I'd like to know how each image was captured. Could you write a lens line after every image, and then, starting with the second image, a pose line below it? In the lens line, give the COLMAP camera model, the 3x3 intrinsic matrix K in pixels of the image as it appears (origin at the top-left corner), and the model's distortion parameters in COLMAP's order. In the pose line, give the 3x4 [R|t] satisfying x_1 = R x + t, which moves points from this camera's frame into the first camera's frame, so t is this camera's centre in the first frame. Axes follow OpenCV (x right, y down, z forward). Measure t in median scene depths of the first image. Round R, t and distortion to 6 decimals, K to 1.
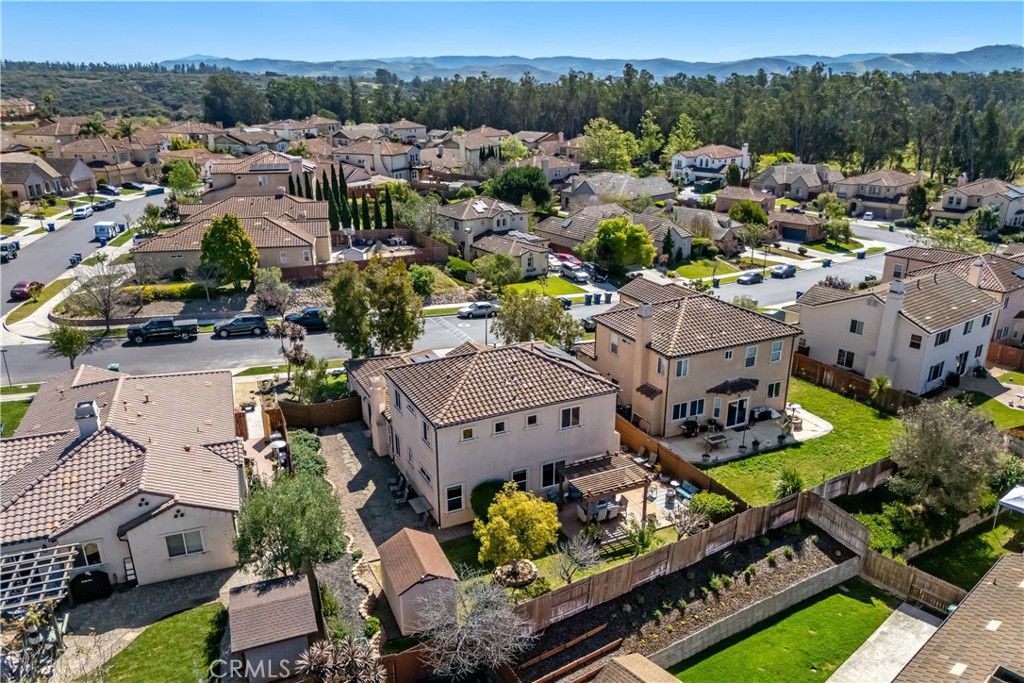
lens RADIAL K [[757.8, 0, 514.4], [0, 757.8, 344.7], [0, 0, 1]] dist [0.071047, -0.081898]
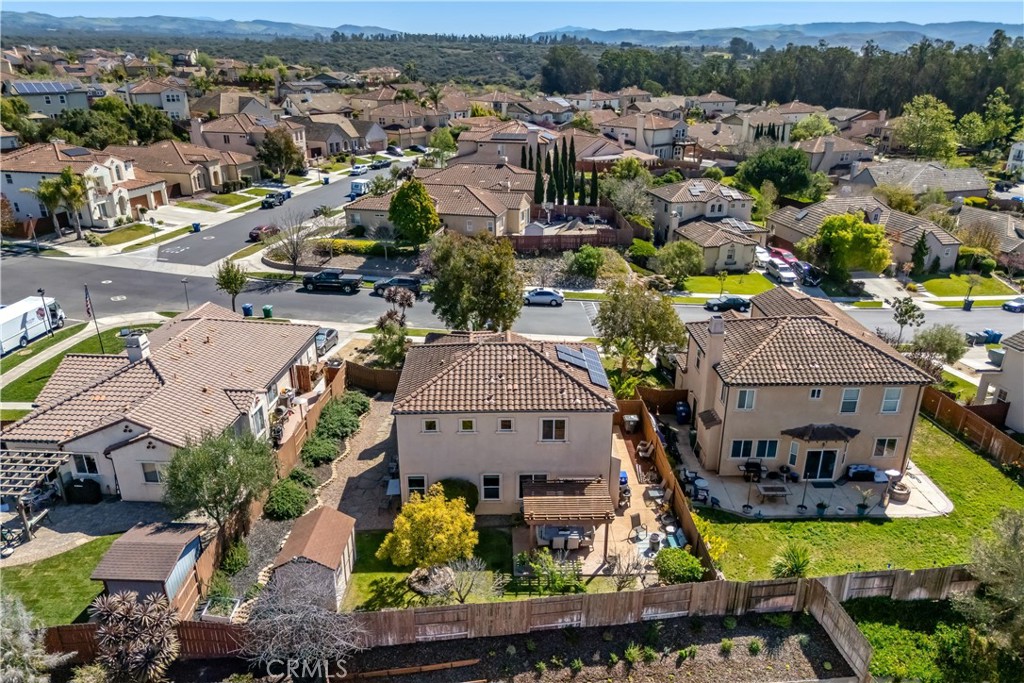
lens RADIAL K [[765.2, 0, 513.8], [0, 765.2, 344.4], [0, 0, 1]] dist [0.055338, -0.055035]
pose [[0.911030, 0.151871, -0.383354, 0.194841], [-0.139742, 0.988400, 0.059476, -0.028089], [0.387940, -0.000614, 0.921684, 0.073829]]
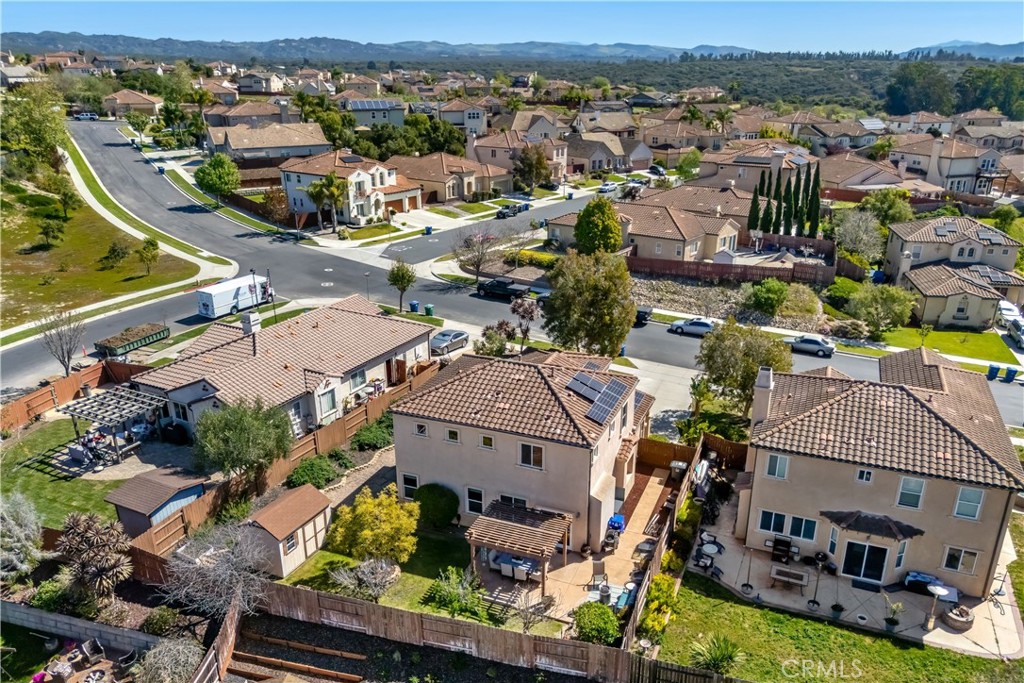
lens RADIAL K [[757.8, 0, 514.4], [0, 757.8, 344.7], [0, 0, 1]] dist [0.071047, -0.081898]
pose [[0.666314, 0.253575, -0.701232, 0.346907], [-0.243942, 0.962784, 0.116360, -0.068249], [0.704640, 0.093528, 0.703374, 0.185011]]
